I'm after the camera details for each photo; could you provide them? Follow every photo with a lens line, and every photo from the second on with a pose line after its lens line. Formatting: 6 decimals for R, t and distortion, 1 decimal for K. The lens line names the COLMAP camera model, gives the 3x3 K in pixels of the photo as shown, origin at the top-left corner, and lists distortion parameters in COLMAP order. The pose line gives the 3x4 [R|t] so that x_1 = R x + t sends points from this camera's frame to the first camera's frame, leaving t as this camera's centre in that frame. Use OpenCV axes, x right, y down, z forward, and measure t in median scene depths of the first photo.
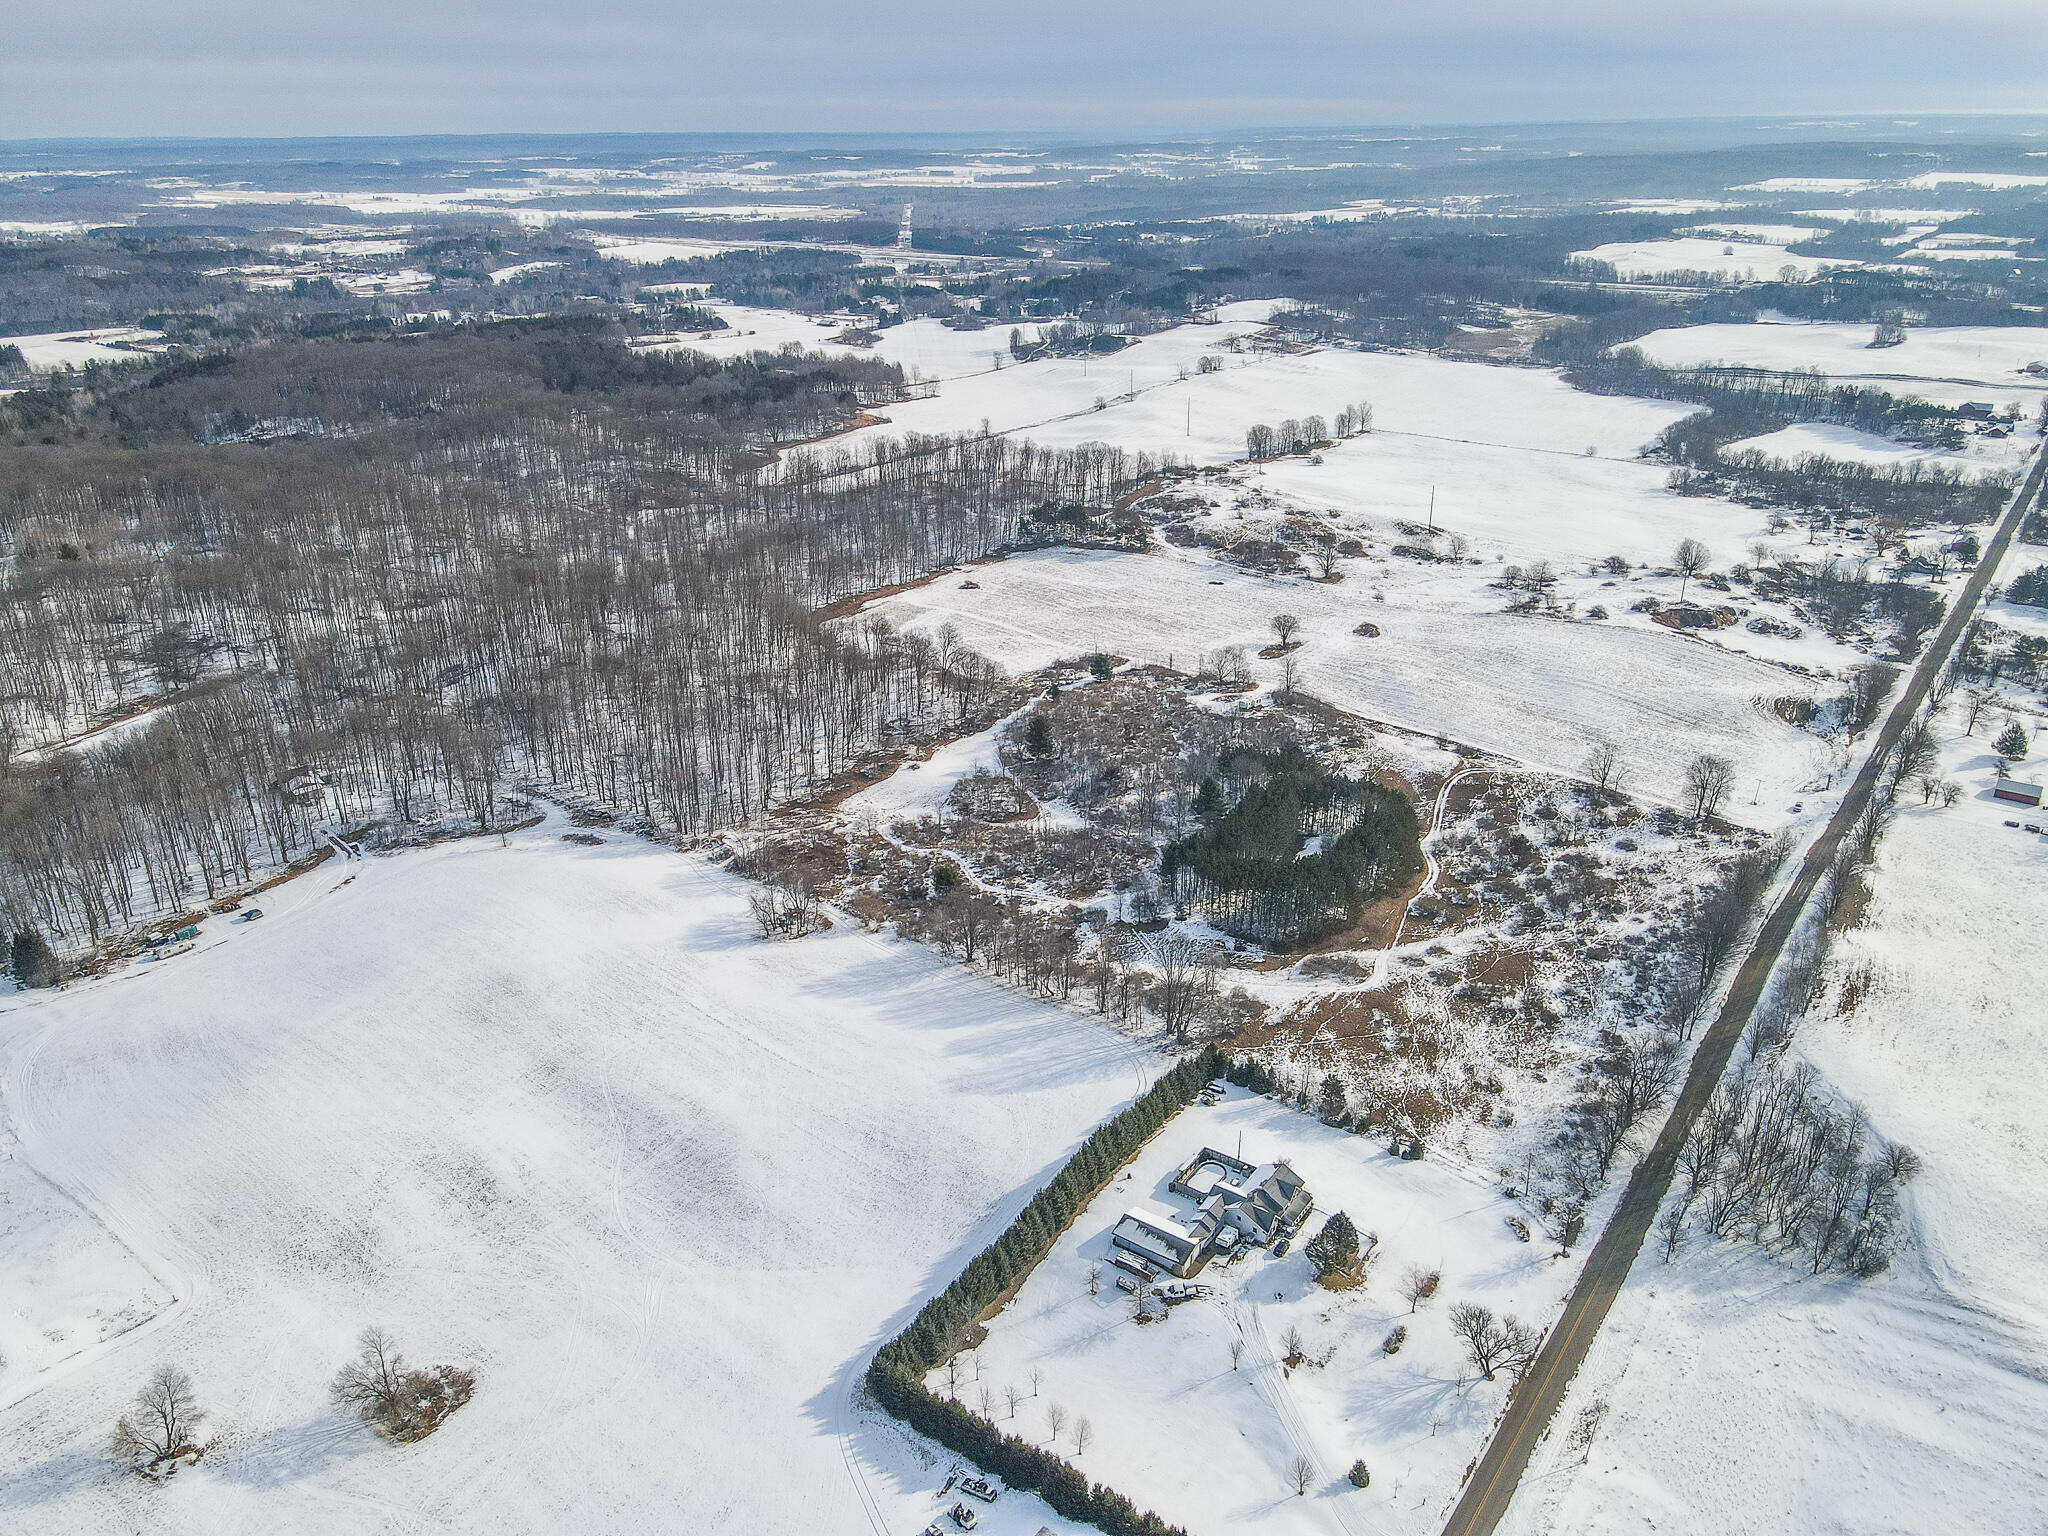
lens RADIAL K [[1501.9, 0, 1023.3], [0, 1501.9, 775.8], [0, 0, 1]] dist [0.005816, 0.022357]
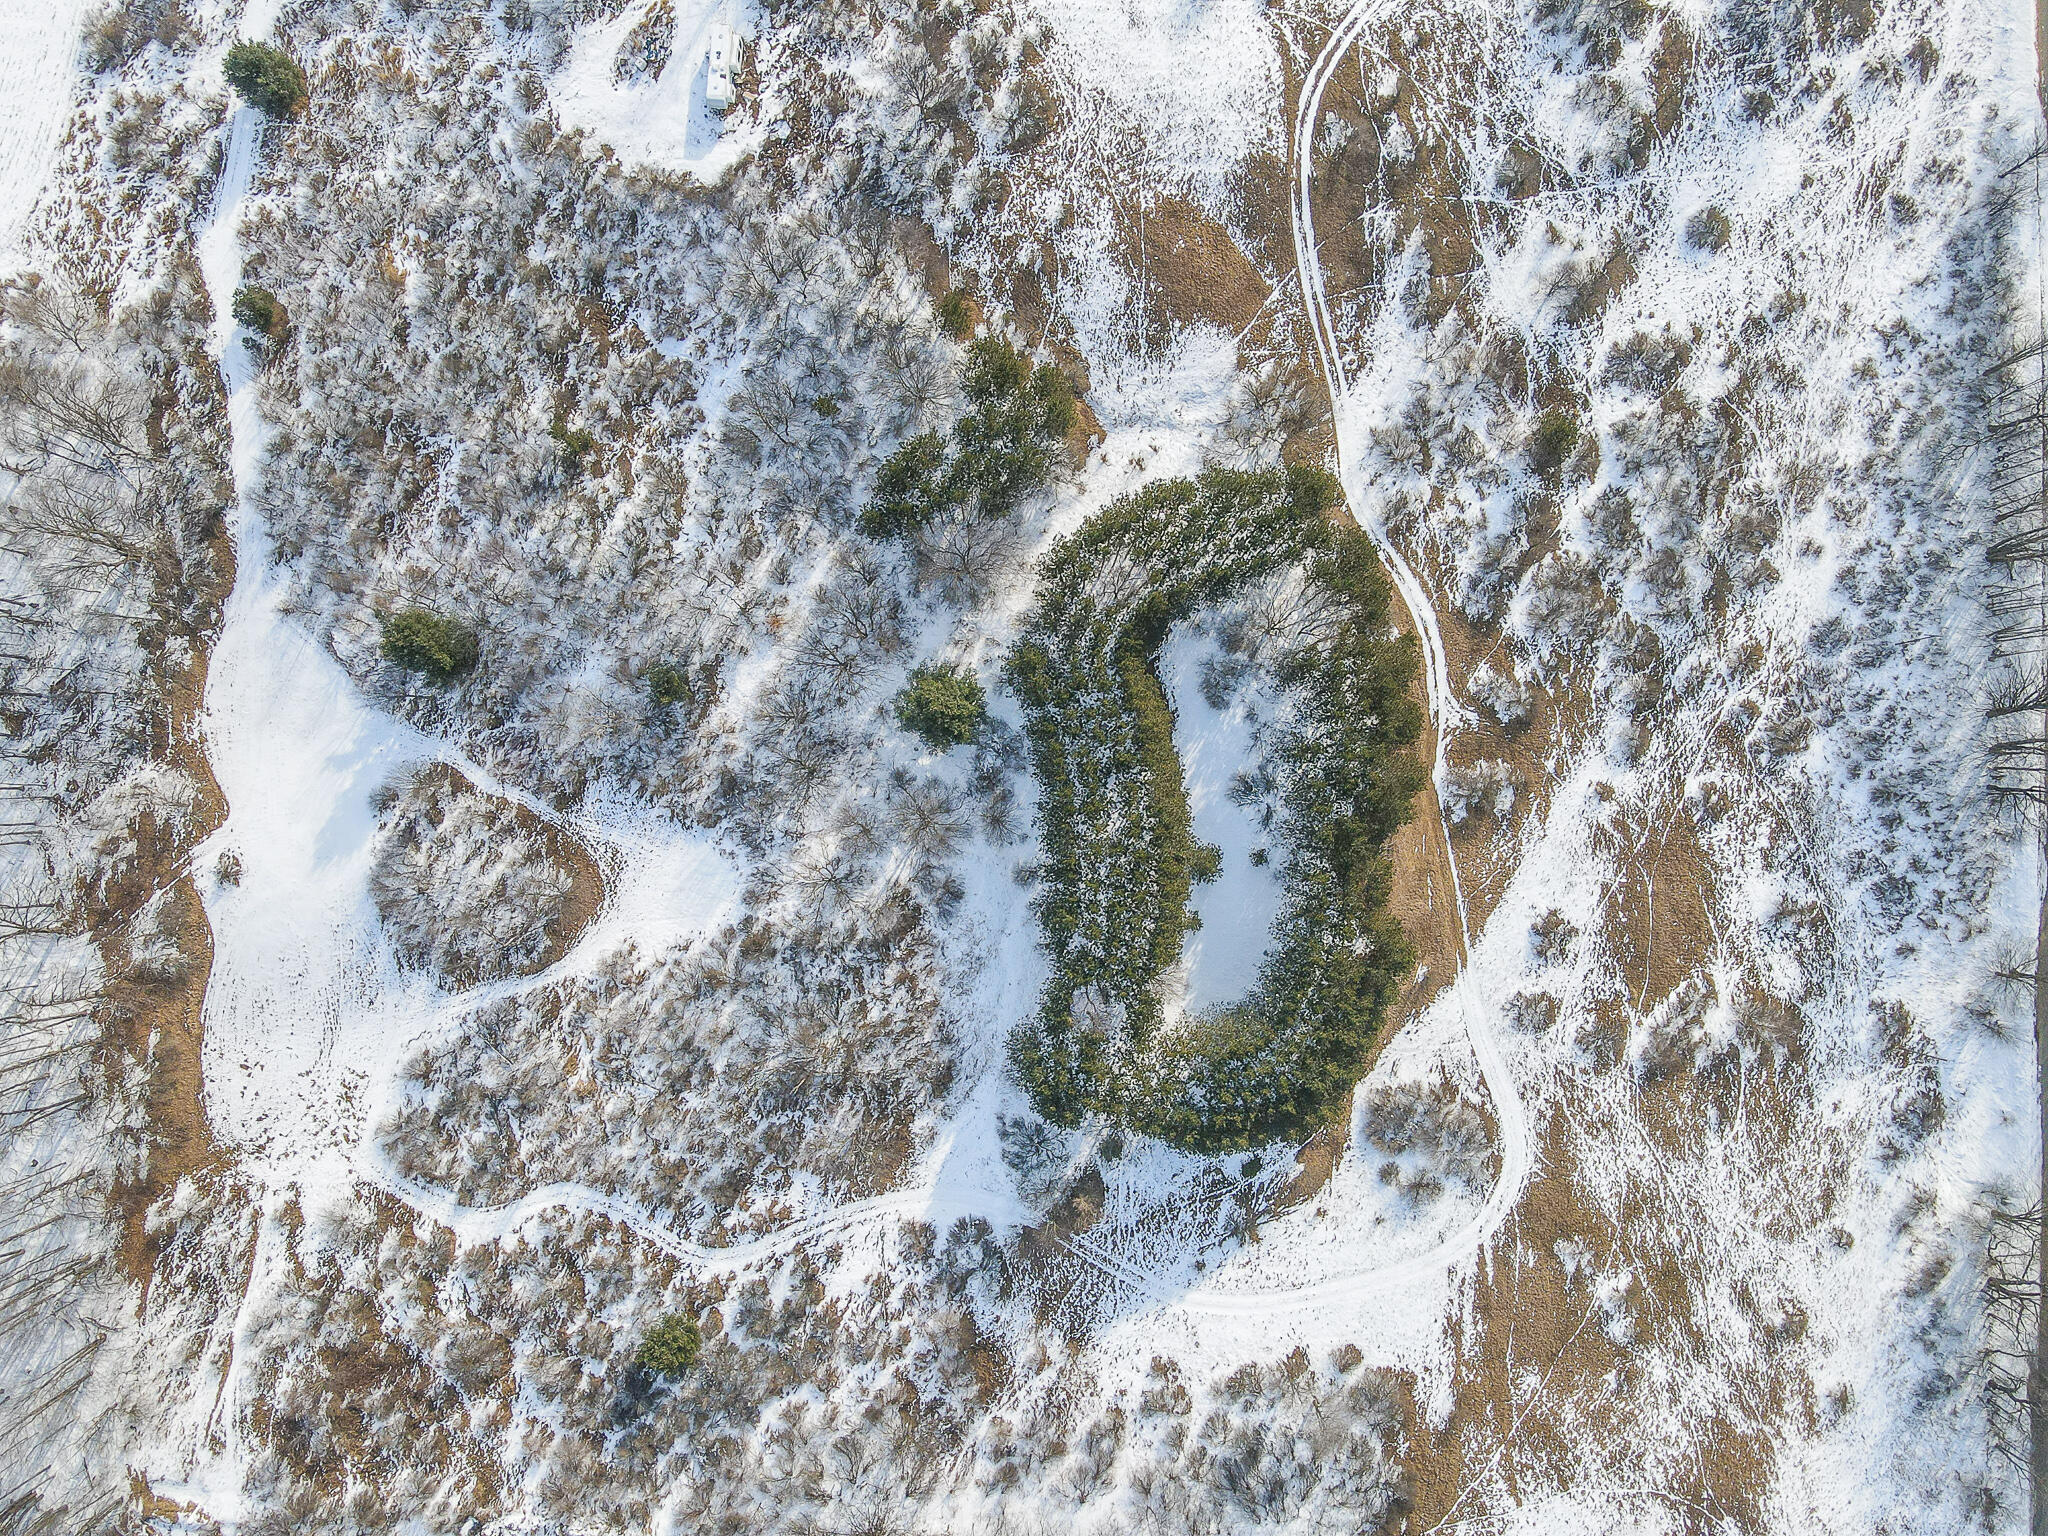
lens RADIAL K [[1501.9, 0, 1033.8], [0, 1501.9, 775.8], [0, 0, 1]] dist [0.005816, 0.022357]
pose [[0.825305, -0.564684, 0.001901, 0.112786], [0.233255, 0.343972, 0.909547, -0.307836], [-0.514260, -0.750210, 0.415597, 0.662240]]
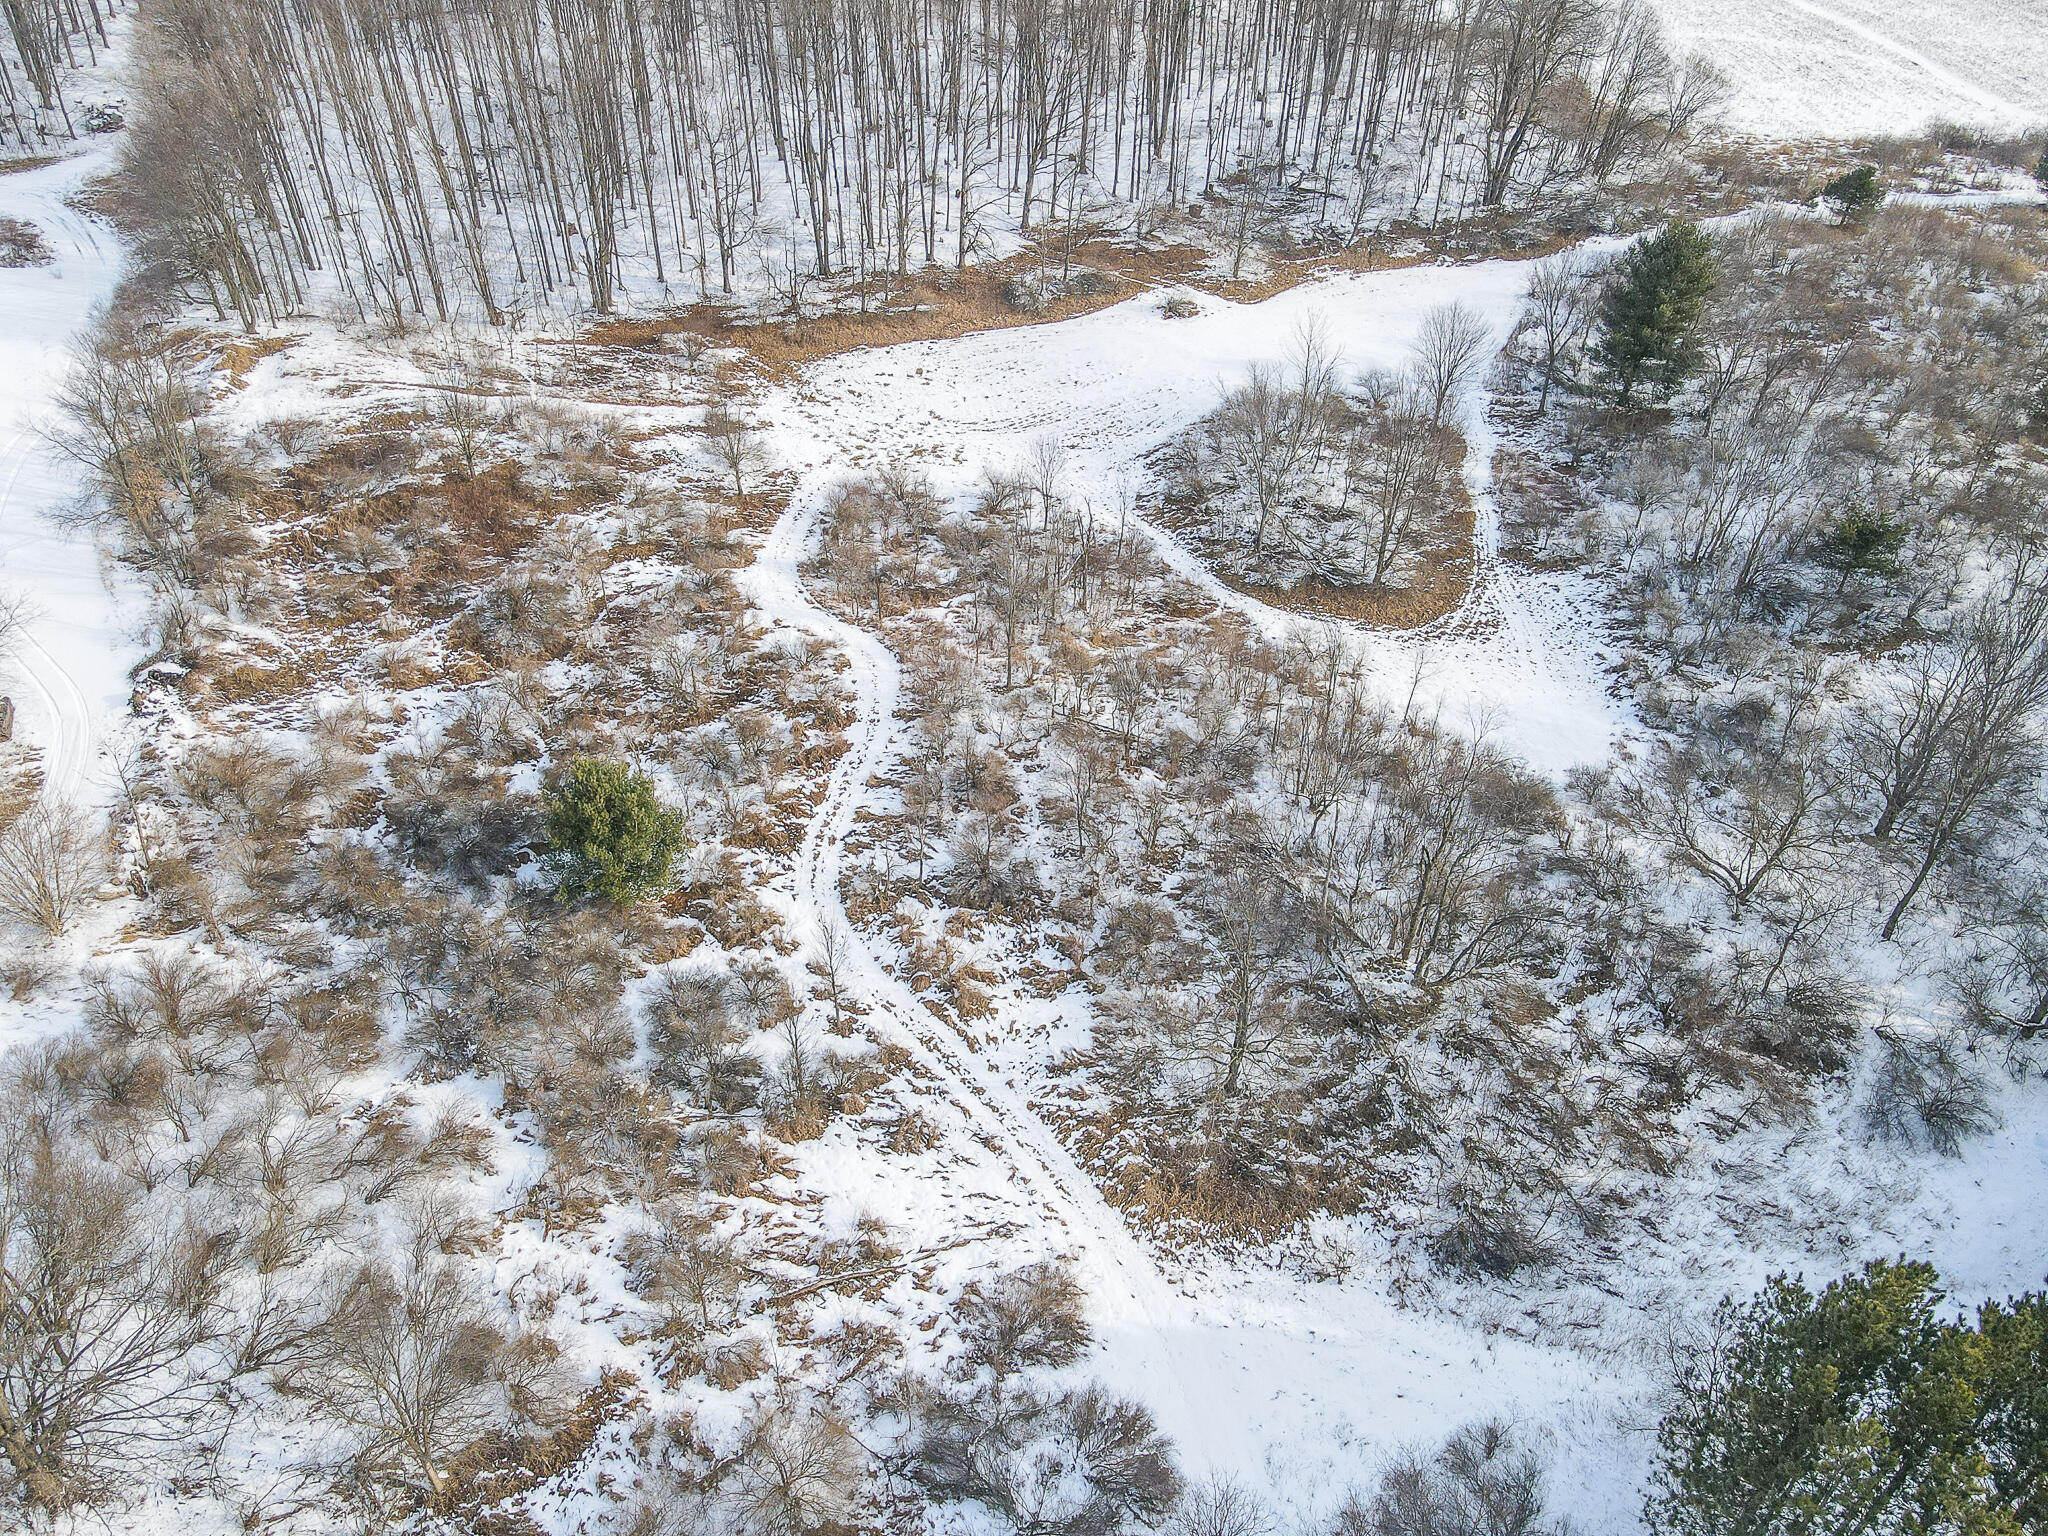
lens RADIAL K [[1501.9, 0, 1007.2], [0, 1501.9, 765.1], [0, 0, 1]] dist [0.005816, 0.022357]
pose [[0.810992, 0.382024, -0.443114, 0.059509], [-0.241685, 0.908497, 0.340911, -0.015344], [0.532805, -0.169382, 0.829113, 0.651670]]
